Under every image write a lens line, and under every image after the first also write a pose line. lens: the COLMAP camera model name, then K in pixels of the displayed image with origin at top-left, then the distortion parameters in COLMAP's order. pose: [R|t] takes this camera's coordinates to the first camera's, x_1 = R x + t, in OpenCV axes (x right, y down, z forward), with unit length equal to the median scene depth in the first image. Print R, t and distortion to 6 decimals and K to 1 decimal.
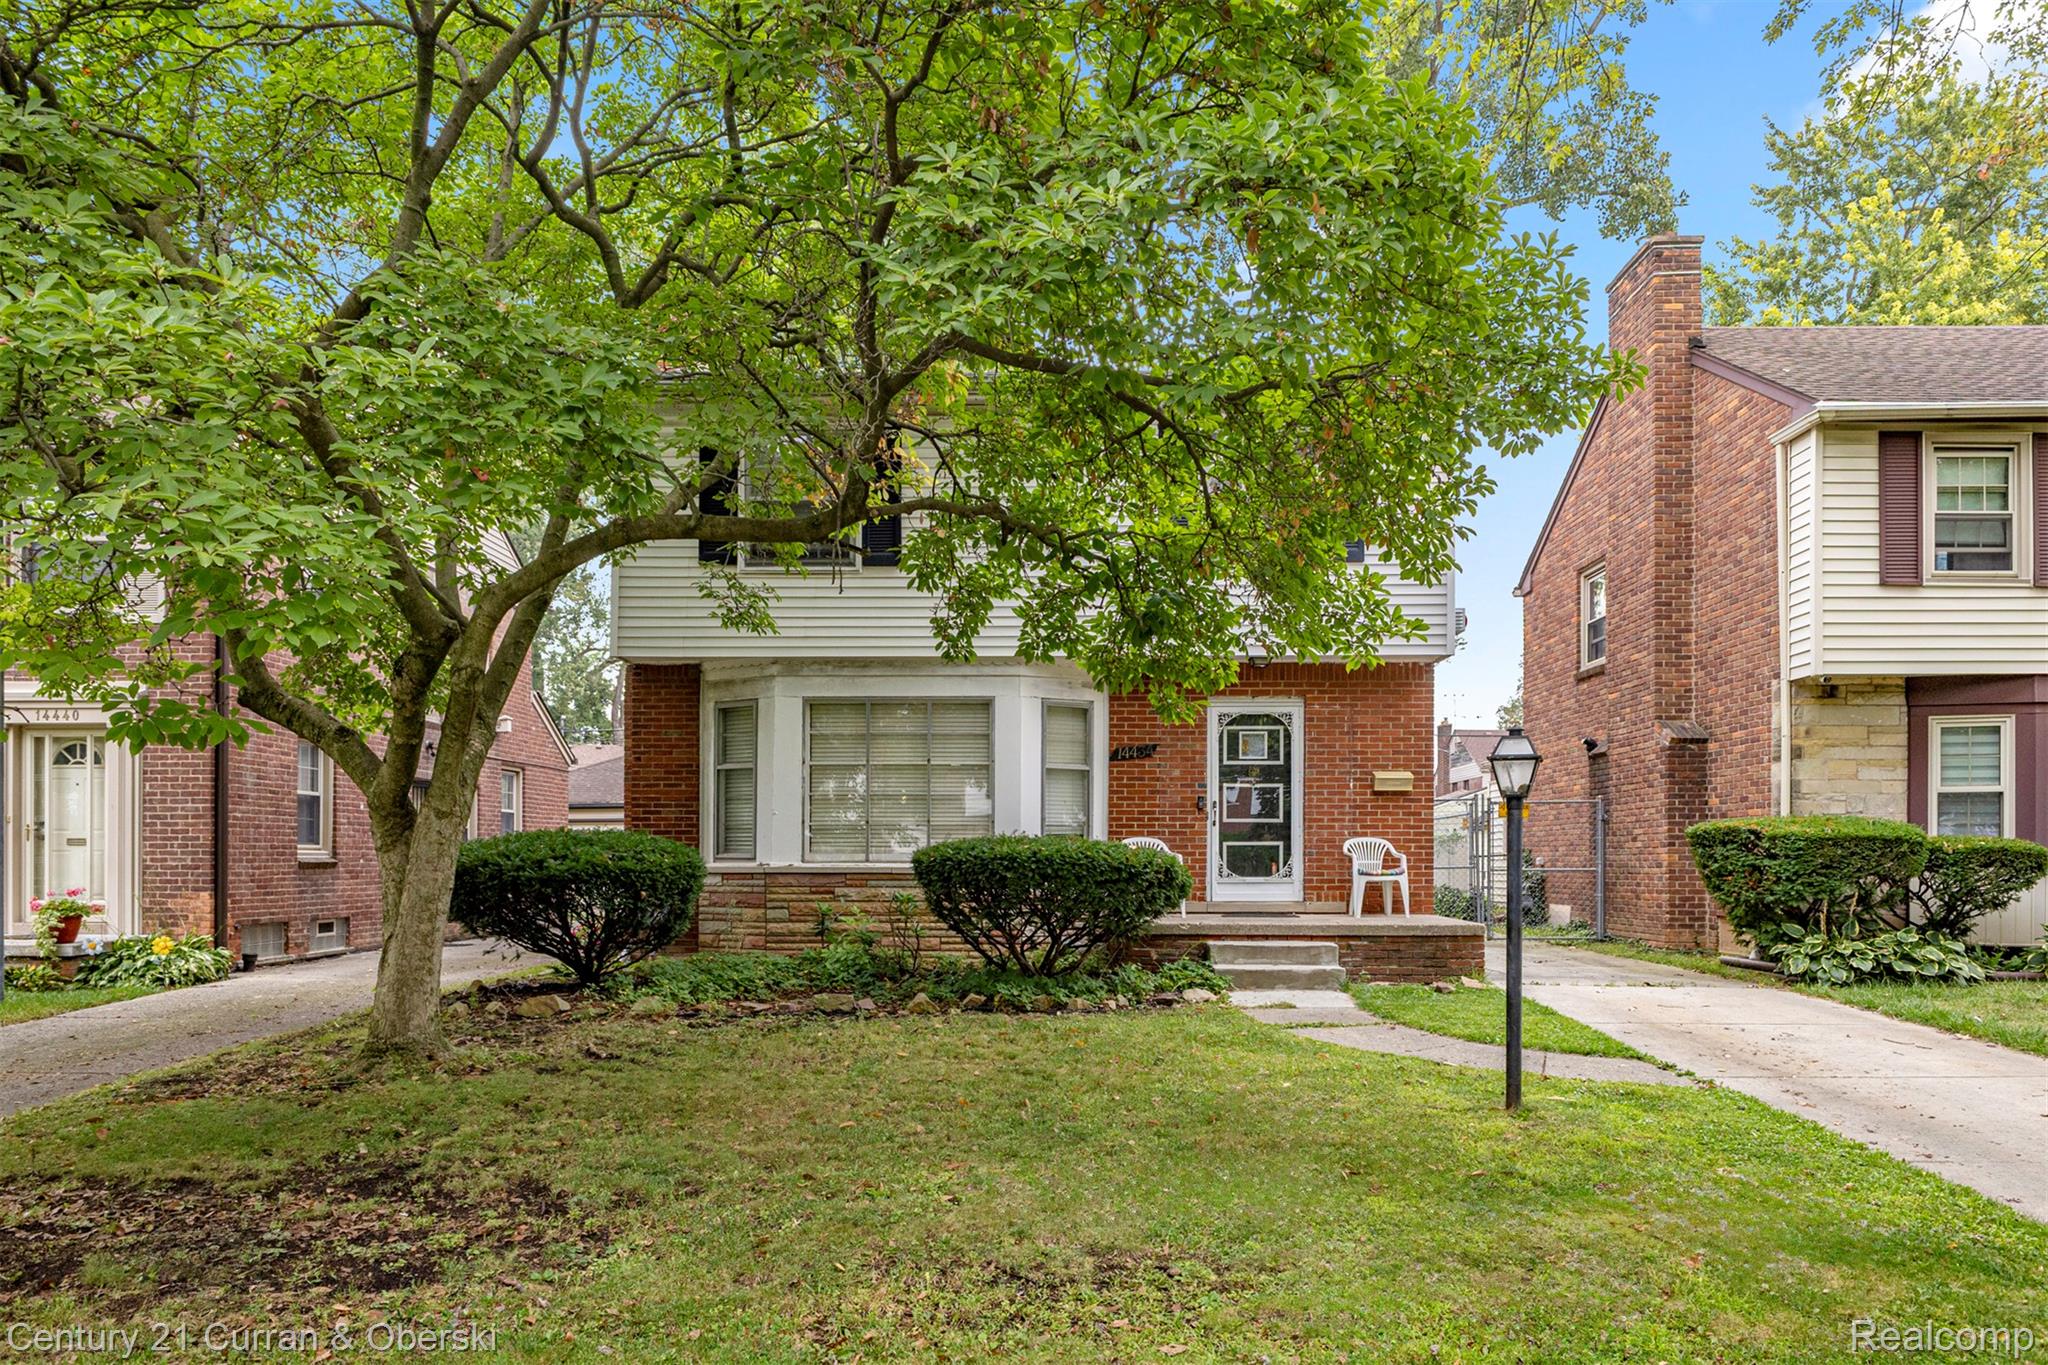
lens RADIAL K [[1356.4, 0, 939.0], [0, 1356.4, 789.0], [0, 0, 1]] dist [-0.000148, 0.002865]
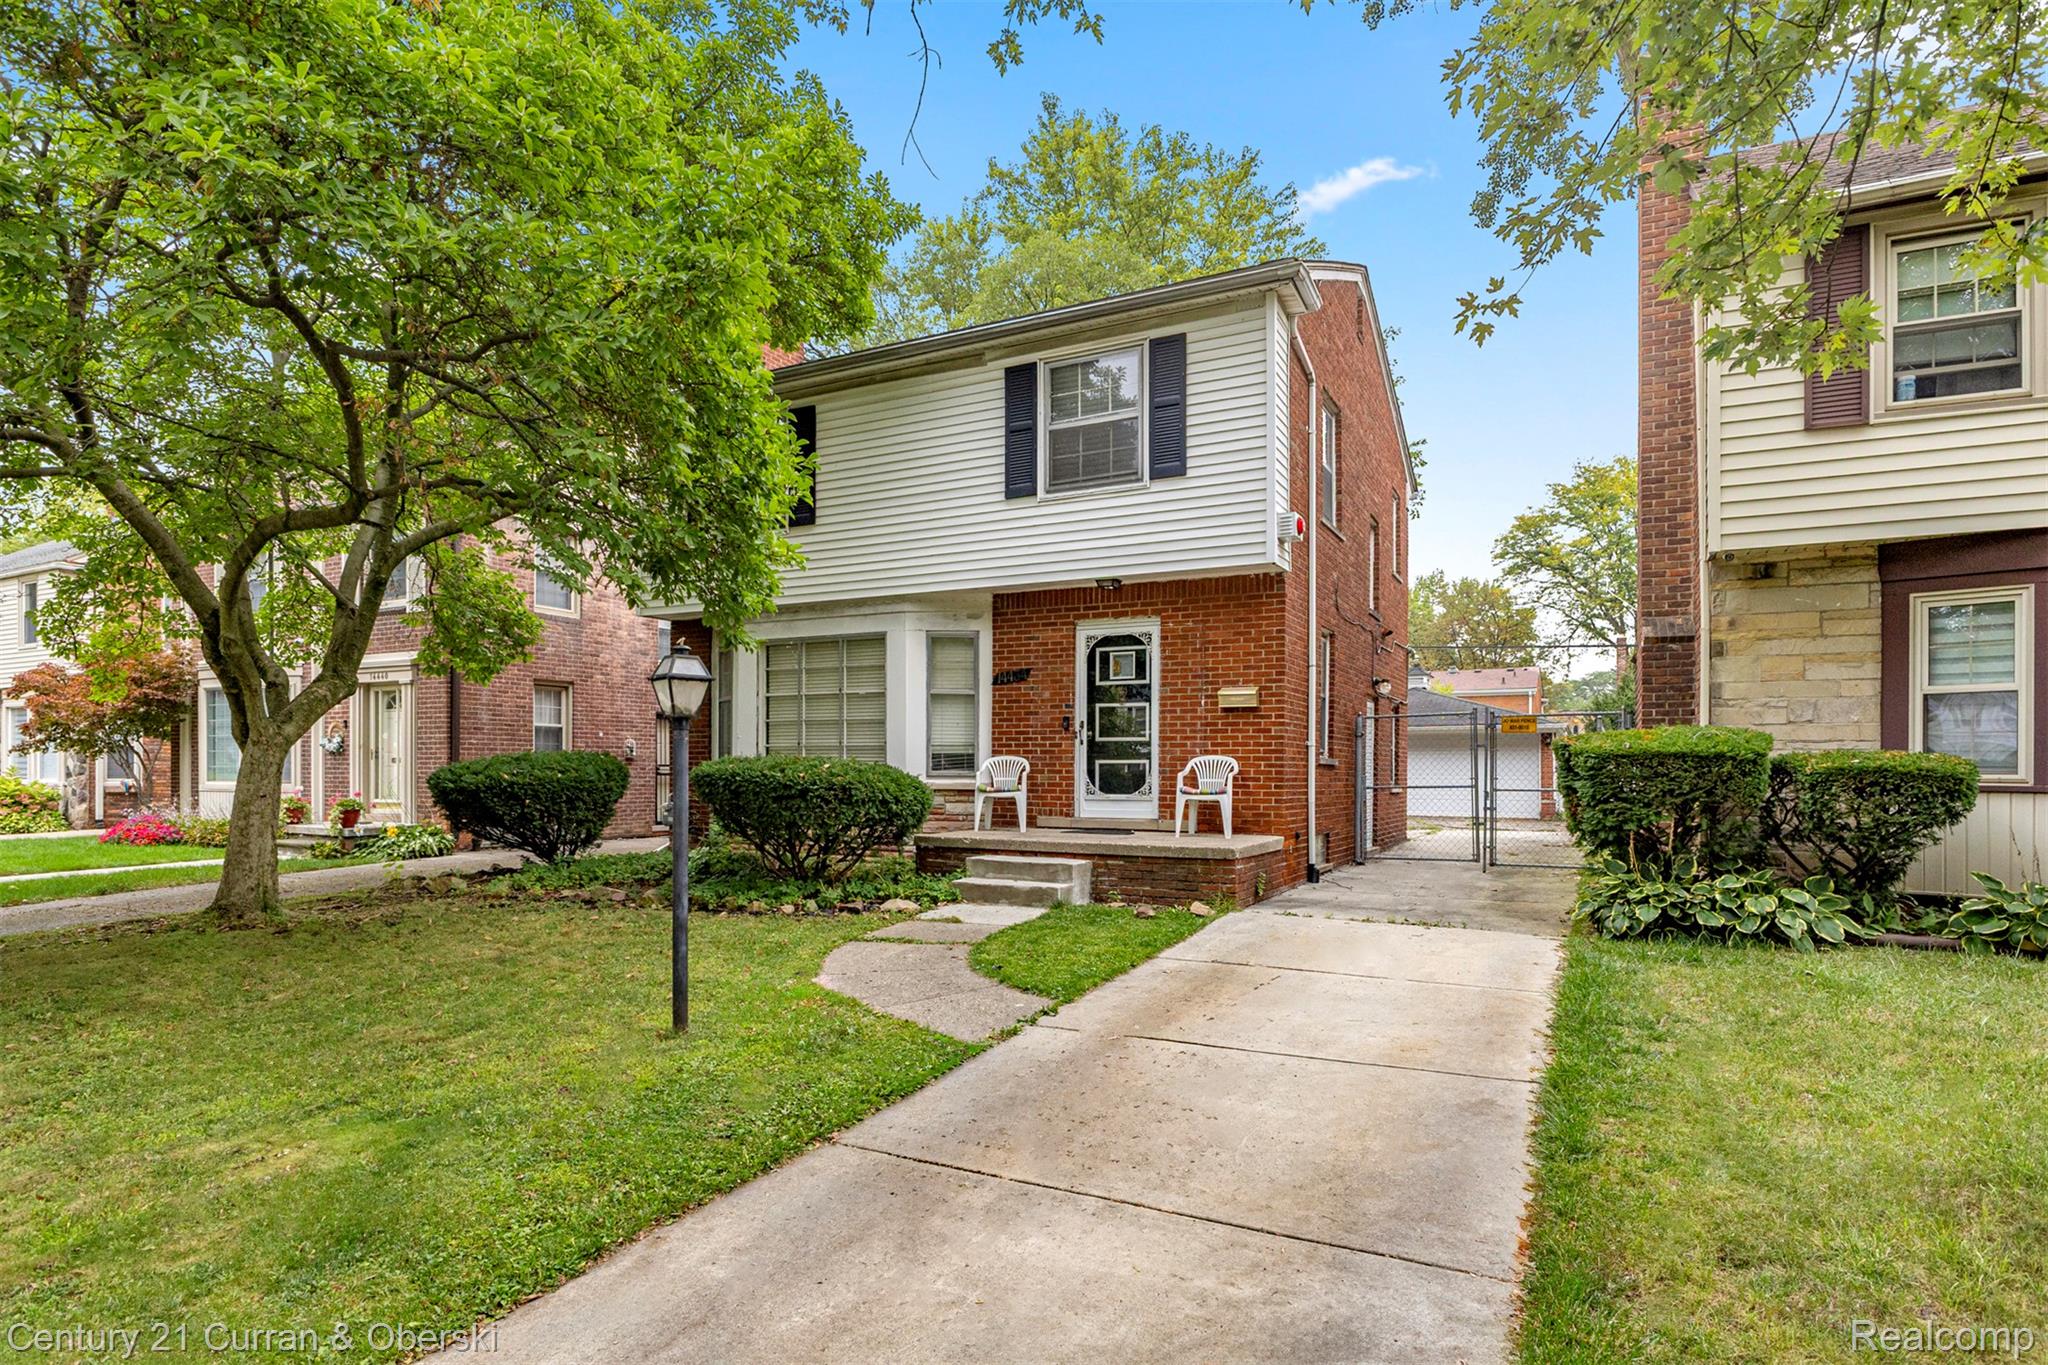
lens RADIAL K [[1116.7, 0, 1011.4], [0, 1116.7, 716.5], [0, 0, 1]] dist [-0.007050, -0.001506]
pose [[0.893885, -0.018259, -0.447924, 0.552787], [0.019372, 0.999810, -0.002098, 0.006582], [0.447877, -0.006801, 0.894069, 0.215975]]
